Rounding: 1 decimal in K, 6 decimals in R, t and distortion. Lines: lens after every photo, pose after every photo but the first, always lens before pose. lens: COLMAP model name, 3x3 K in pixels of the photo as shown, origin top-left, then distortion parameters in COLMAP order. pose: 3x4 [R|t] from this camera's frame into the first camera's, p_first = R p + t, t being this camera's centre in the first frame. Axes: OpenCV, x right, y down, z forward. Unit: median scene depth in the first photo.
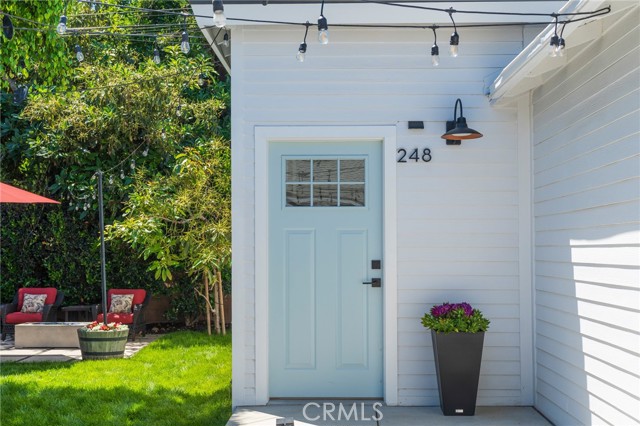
lens RADIAL K [[745.6, 0, 312.5], [0, 745.6, 235.7], [0, 0, 1]] dist [0.009400, 0.000000]
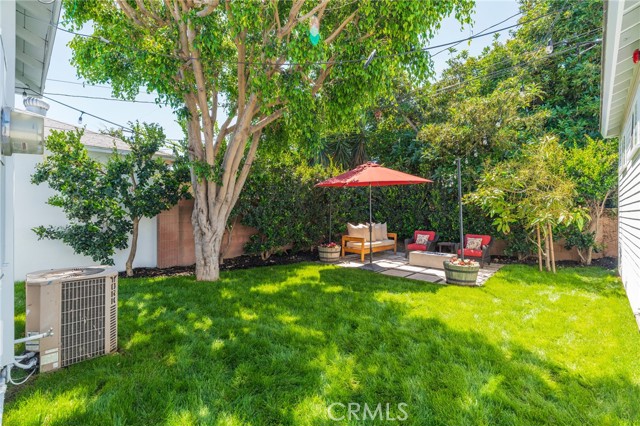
lens RADIAL K [[286.4, 0, 325.8], [0, 286.4, 210.4], [0, 0, 1]] dist [-0.003345, 0.000779]
pose [[0.746977, 0.007791, -0.664804, -0.088334], [0.003570, 0.999870, 0.015730, 0.007438], [0.664840, -0.014124, 0.746852, 0.339063]]
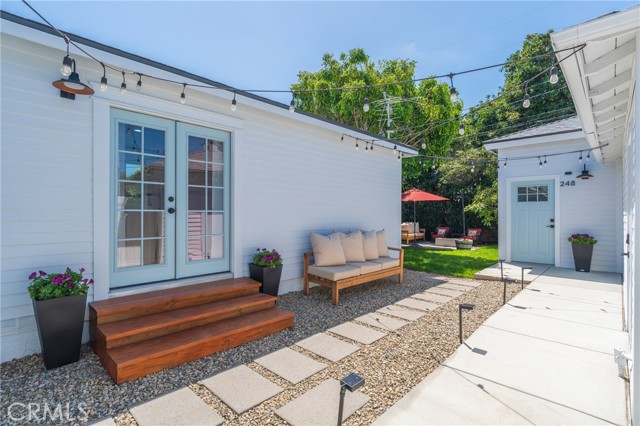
lens RADIAL K [[308.9, 0, 324.1], [0, 308.9, 211.9], [0, 0, 1]] dist [-0.003658, 0.000197]
pose [[0.746374, 0.000799, -0.665526, 0.115685], [0.007115, 0.999933, 0.009179, -0.007151], [0.665488, -0.011586, 0.746318, -0.278685]]
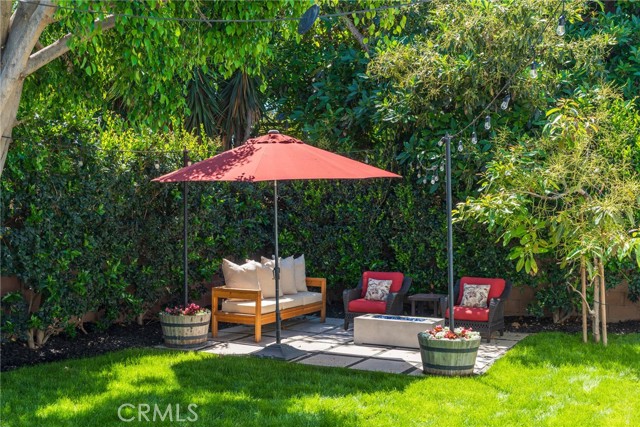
lens RADIAL K [[733.7, 0, 326.3], [0, 733.7, 285.5], [0, 0, 1]] dist [0.002975, 0.000000]
pose [[0.893472, 0.049692, -0.446362, -0.042738], [0.003450, 0.993072, 0.117461, -0.018376], [0.449106, -0.106488, 0.887110, 0.215193]]
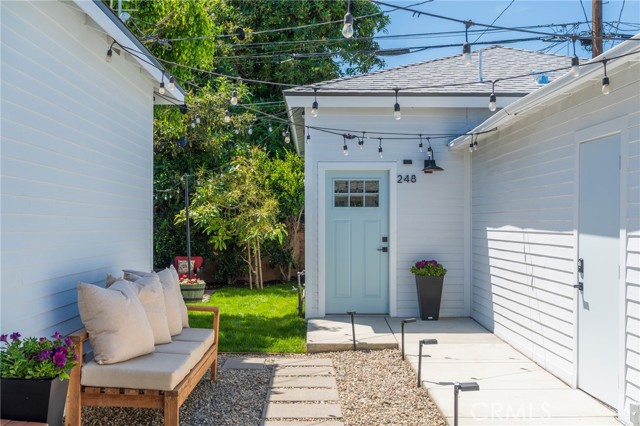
lens RADIAL K [[745.6, 0, 313.4], [0, 745.6, 227.1], [0, 0, 1]] dist [0.009400, 0.000000]
pose [[0.999398, 0.001928, 0.034648, -0.075822], [-0.002786, 0.999691, 0.024720, -0.017829], [-0.034590, -0.024801, 0.999094, -0.399976]]
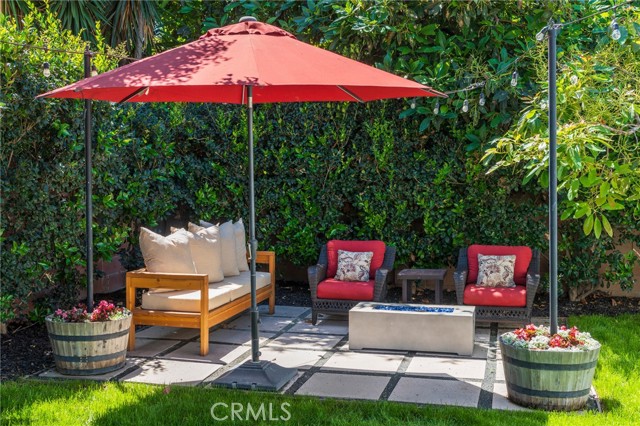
lens RADIAL K [[745.6, 0, 312.2], [0, 745.6, 235.1], [0, 0, 1]] dist [0.009400, 0.000000]
pose [[0.968823, 0.018733, -0.247046, -0.271453], [0.006090, 0.995035, 0.099336, 0.001629], [0.247680, -0.097743, 0.963899, 0.413912]]
